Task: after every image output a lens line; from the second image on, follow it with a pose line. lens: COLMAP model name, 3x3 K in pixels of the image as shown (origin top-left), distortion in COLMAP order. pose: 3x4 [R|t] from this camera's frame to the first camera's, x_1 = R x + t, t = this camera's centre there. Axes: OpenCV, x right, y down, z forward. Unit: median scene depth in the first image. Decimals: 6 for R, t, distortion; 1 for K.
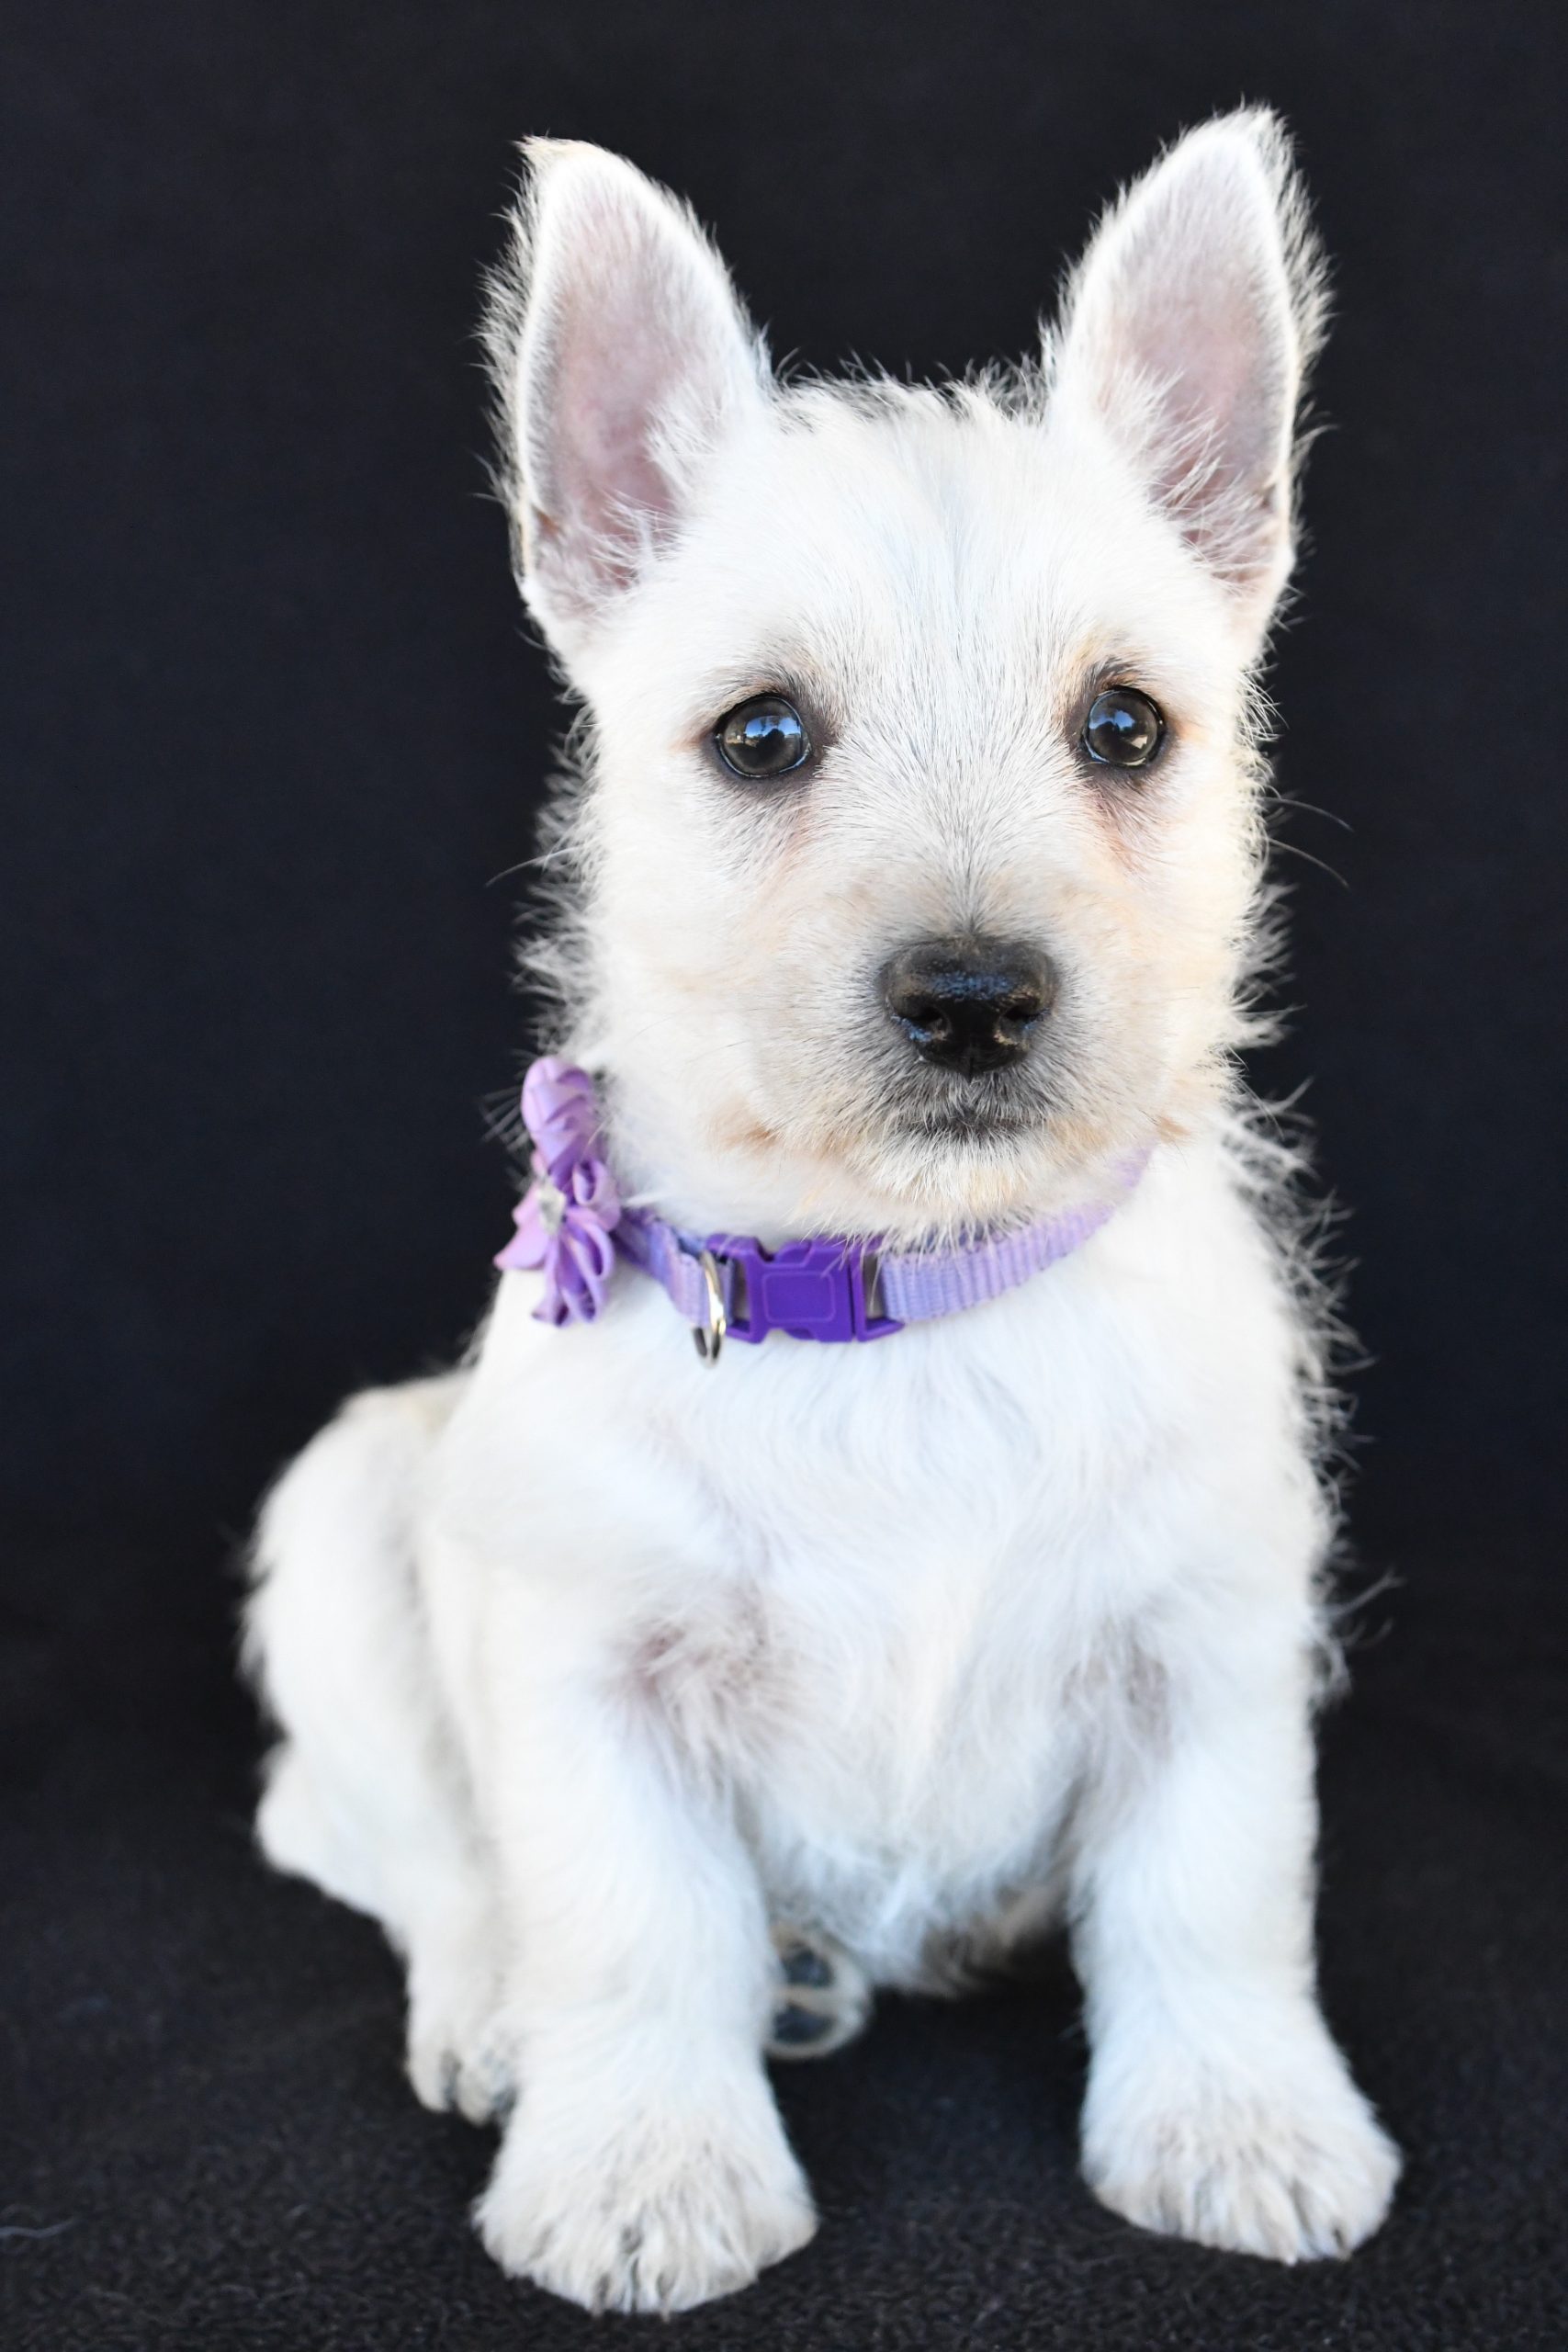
lens RADIAL K [[3841.9, 0, 784.0], [0, 3841.9, 1176.0], [0, 0, 1]] dist [0.211826, -0.015877]
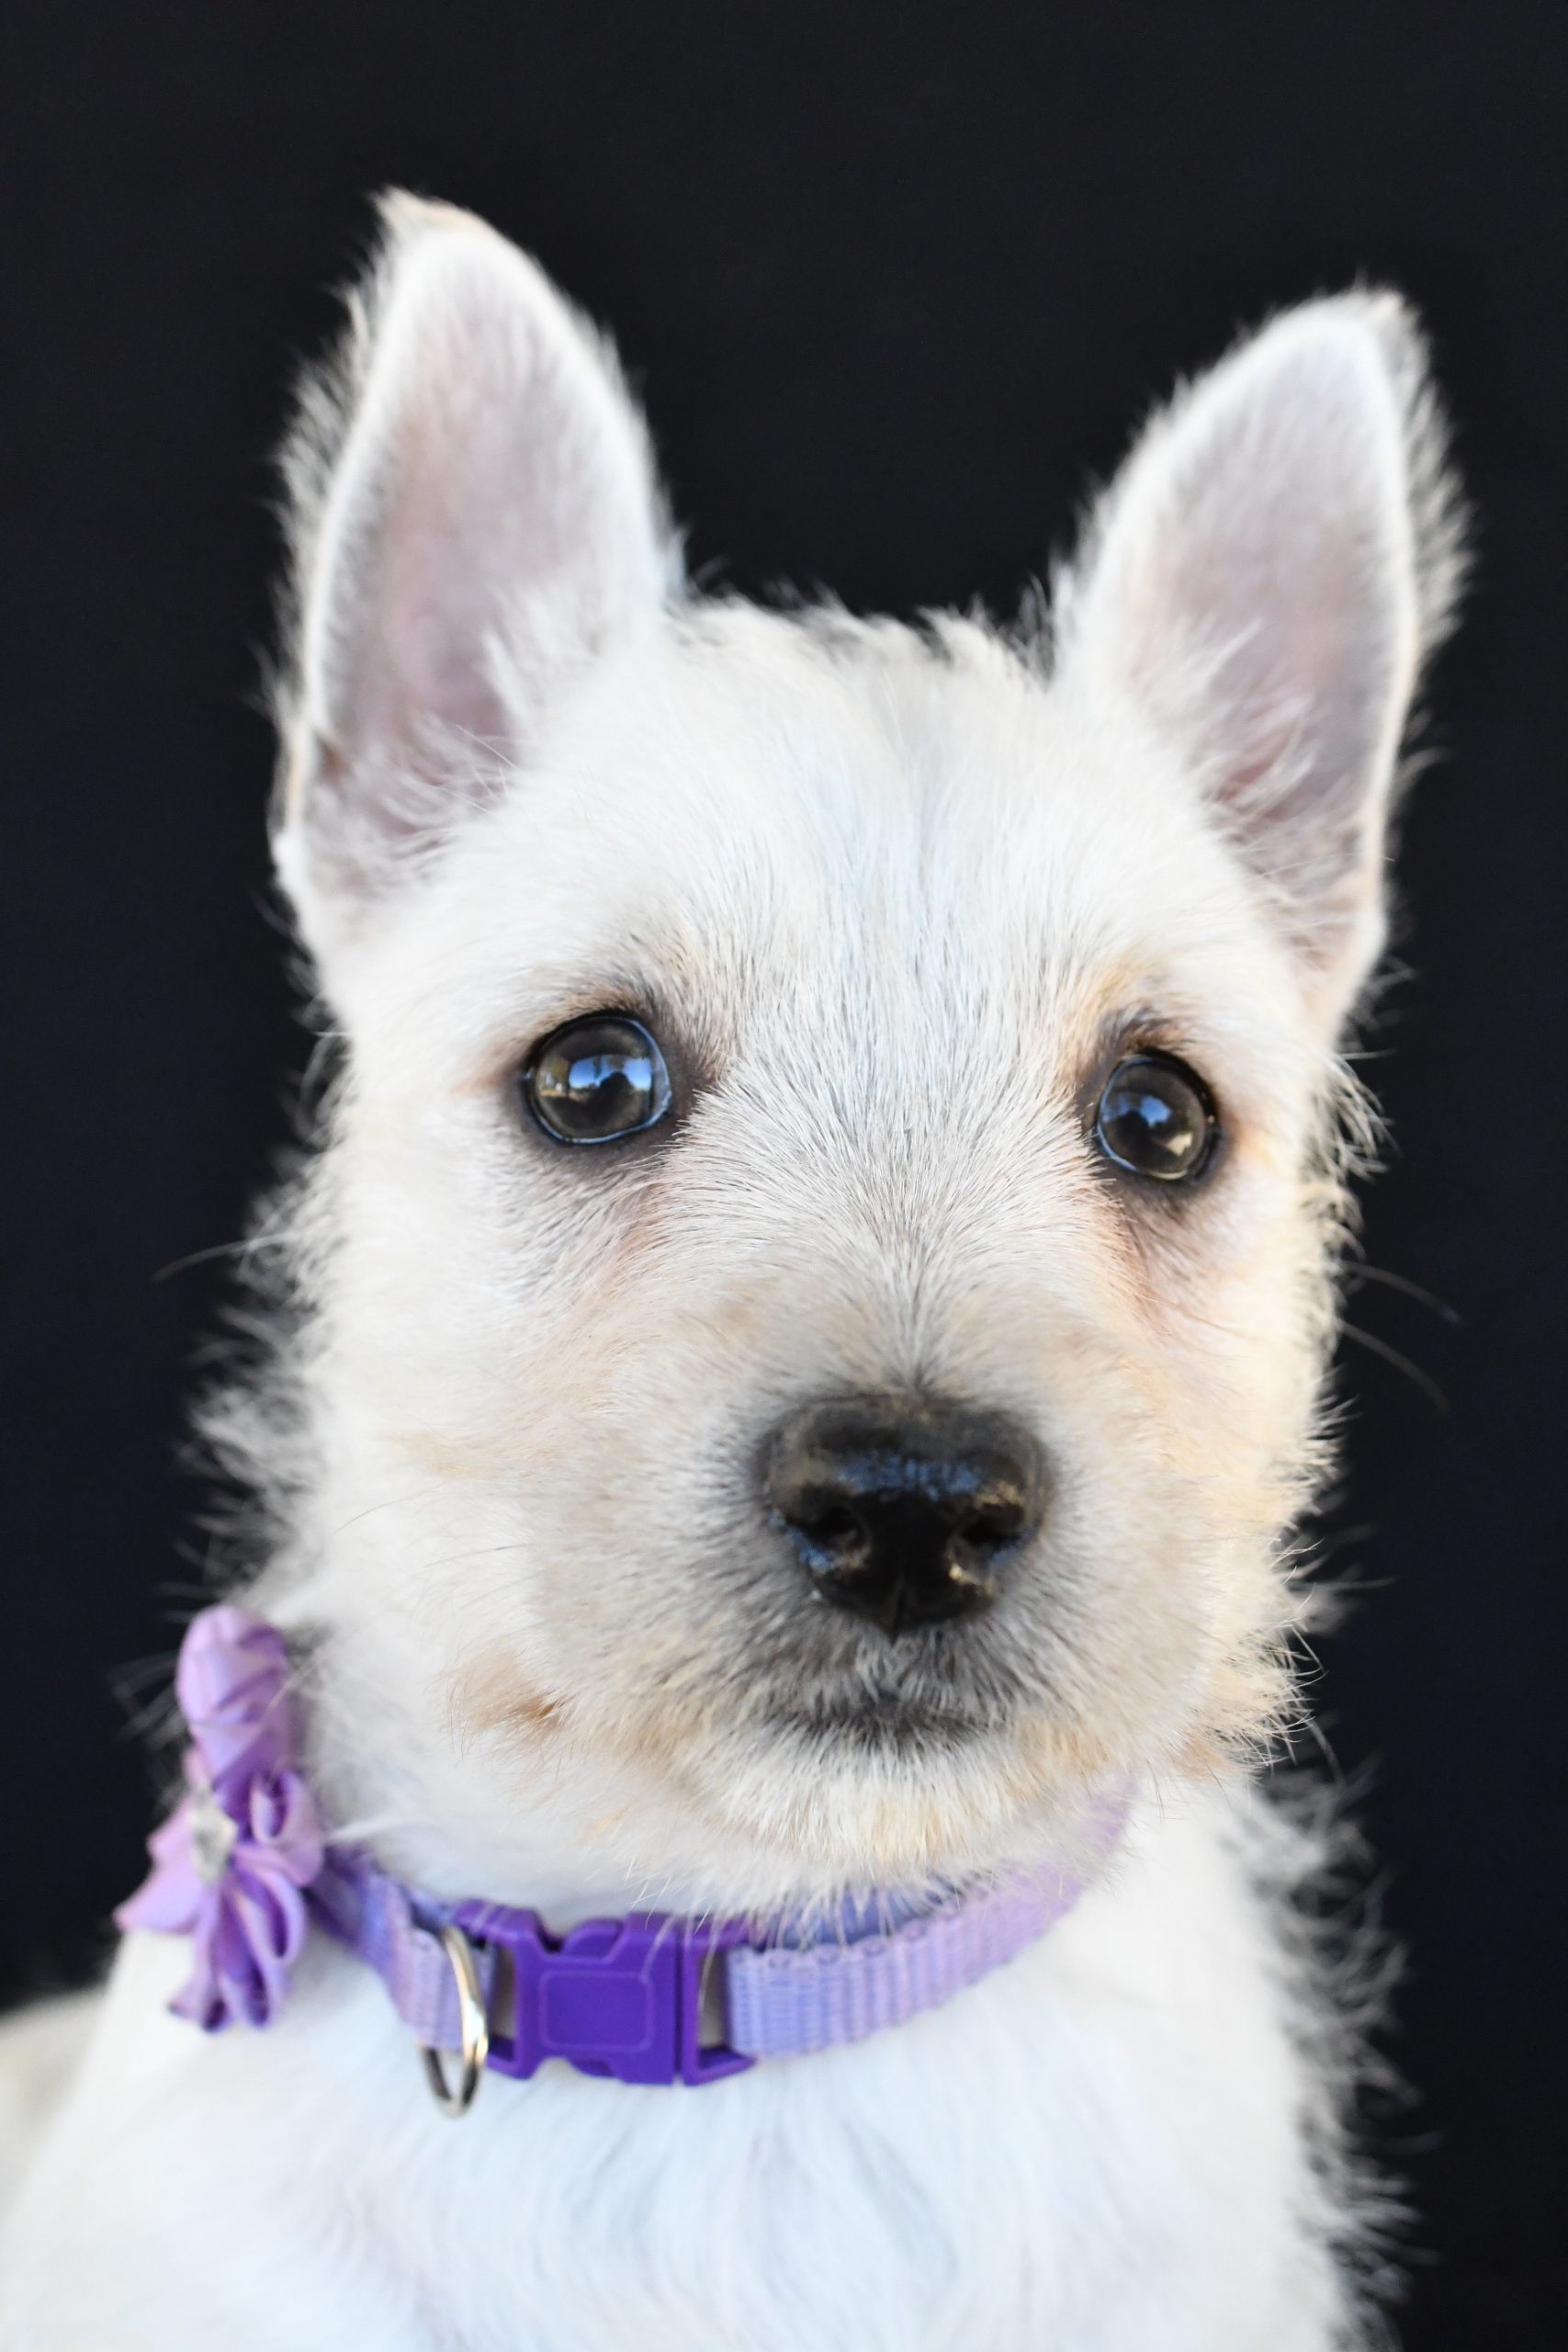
lens RADIAL K [[2798.9, 0, 784.0], [0, 2798.9, 1176.0], [0, 0, 1]] dist [0.008387, 0.005943]
pose [[0.993638, 0.094490, 0.061286, -0.001740], [-0.075813, 0.963574, -0.256470, 0.017954], [-0.083287, 0.250192, 0.964607, 0.562819]]
